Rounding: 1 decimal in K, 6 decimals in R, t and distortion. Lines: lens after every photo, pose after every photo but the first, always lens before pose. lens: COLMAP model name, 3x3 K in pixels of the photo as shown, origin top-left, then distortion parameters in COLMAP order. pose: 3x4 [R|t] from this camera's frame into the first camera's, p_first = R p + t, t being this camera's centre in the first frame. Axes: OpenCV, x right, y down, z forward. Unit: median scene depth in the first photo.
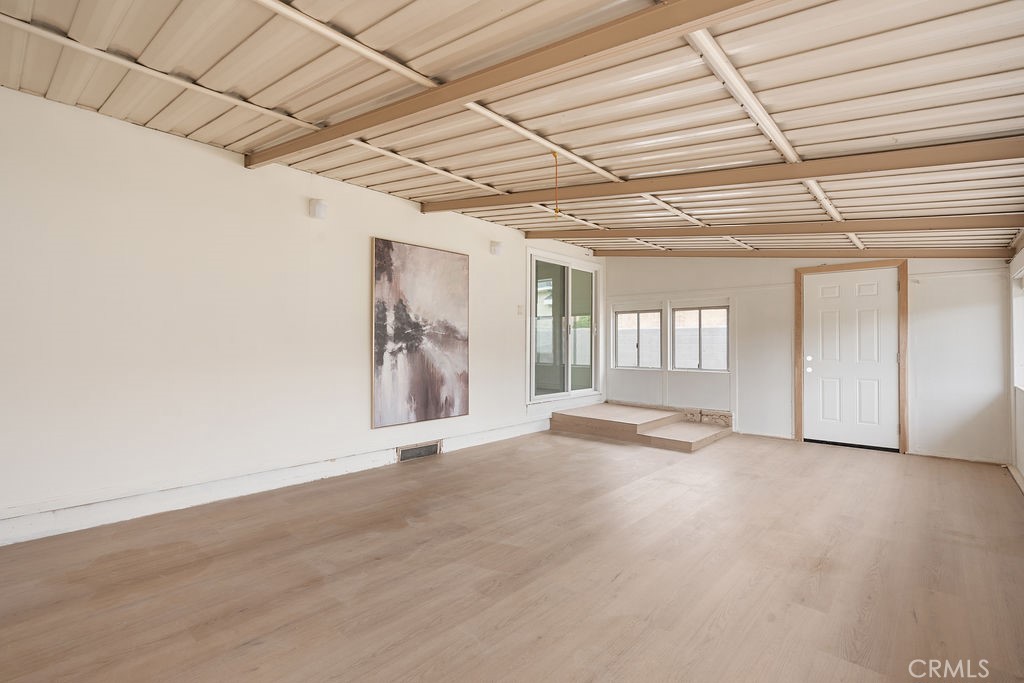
lens RADIAL K [[469.3, 0, 509.6], [0, 469.3, 336.3], [0, 0, 1]] dist [-0.002056, -0.000029]
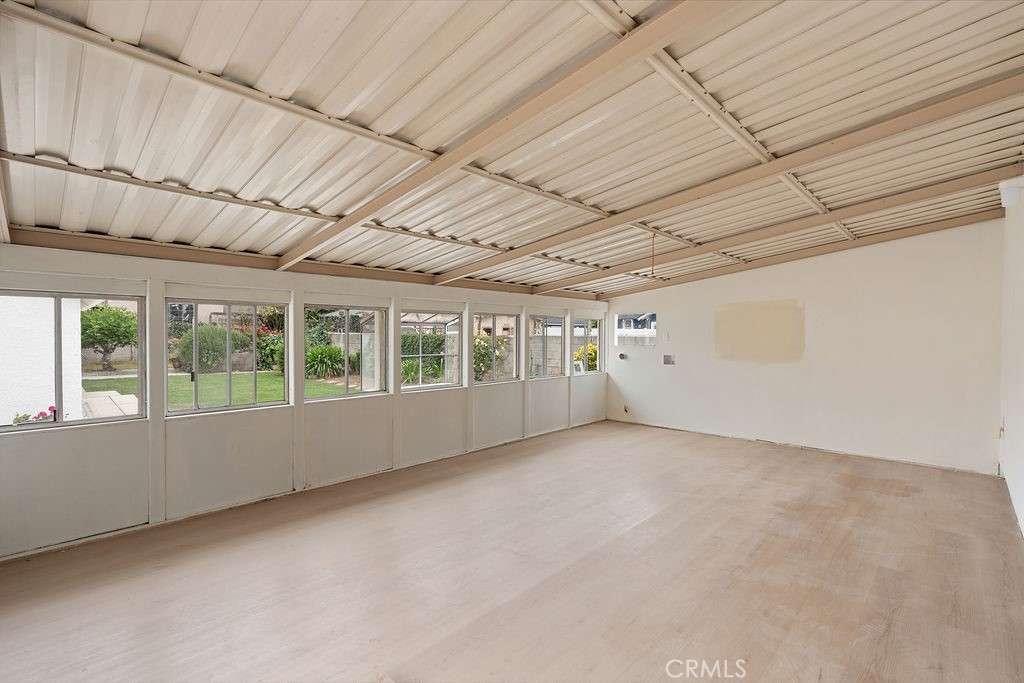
lens RADIAL K [[464.2, 0, 507.3], [0, 464.2, 343.9], [0, 0, 1]] dist [-0.001879, -0.000283]
pose [[-0.999707, -0.008005, 0.022865, 0.463288], [-0.007865, 0.999950, 0.006235, -0.039642], [-0.022914, 0.006053, -0.999719, 2.187283]]
